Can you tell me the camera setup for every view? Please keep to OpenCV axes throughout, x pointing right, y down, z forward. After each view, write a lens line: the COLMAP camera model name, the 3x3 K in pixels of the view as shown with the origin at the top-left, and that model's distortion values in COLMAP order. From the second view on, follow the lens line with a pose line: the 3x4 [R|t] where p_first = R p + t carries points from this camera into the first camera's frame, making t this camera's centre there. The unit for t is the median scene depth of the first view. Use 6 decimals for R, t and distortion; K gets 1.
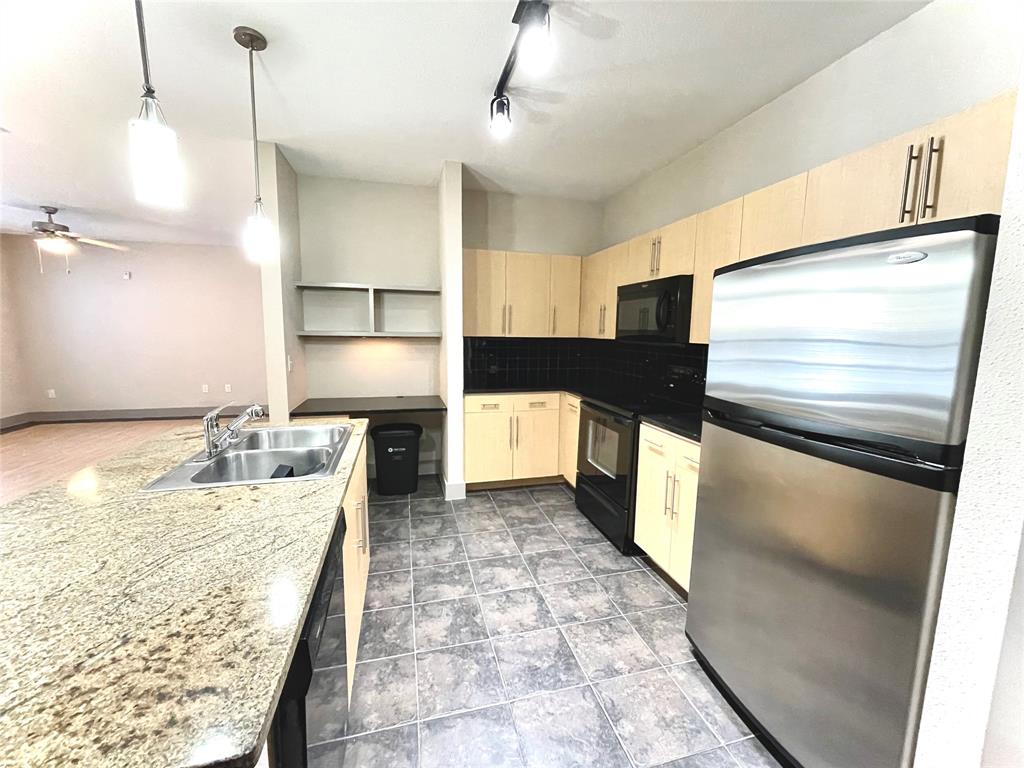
lens RADIAL K [[412.5, 0, 510.6], [0, 412.5, 382.3], [0, 0, 1]] dist [-0.009058, -0.000668]
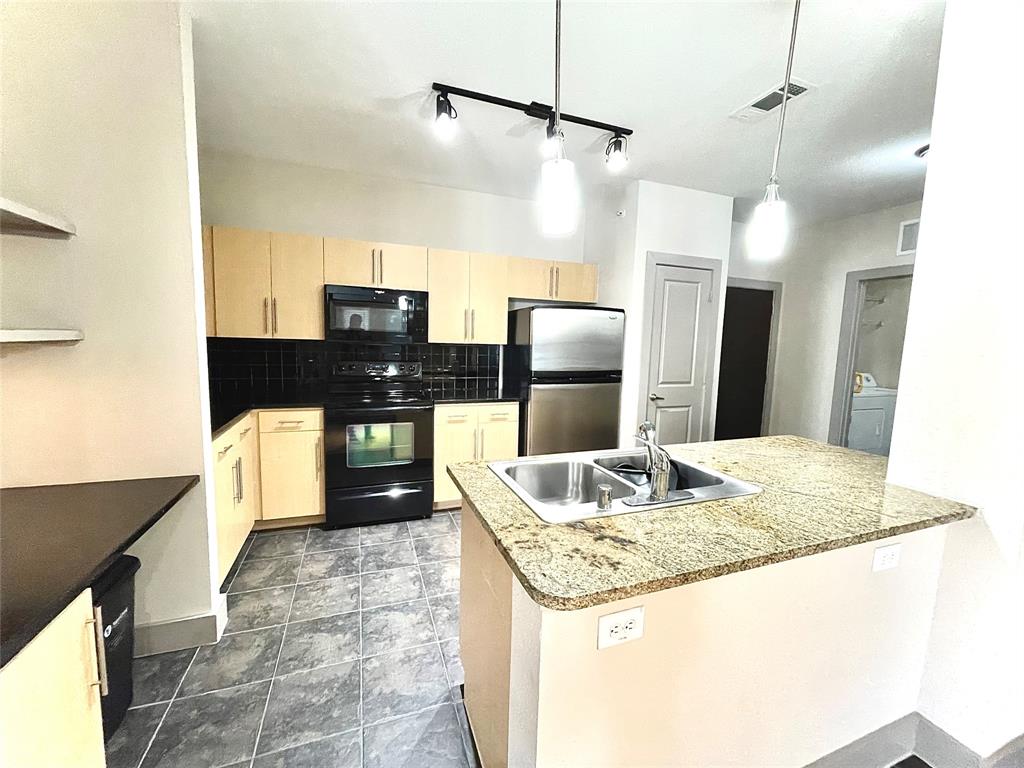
lens RADIAL K [[412.5, 0, 510.1], [0, 412.5, 383.3], [0, 0, 1]] dist [-0.009058, -0.000668]
pose [[-0.092524, -0.125161, 0.987813, -0.861105], [0.093961, 0.986544, 0.133802, -0.108651], [-0.991267, 0.105196, -0.079519, 0.785010]]
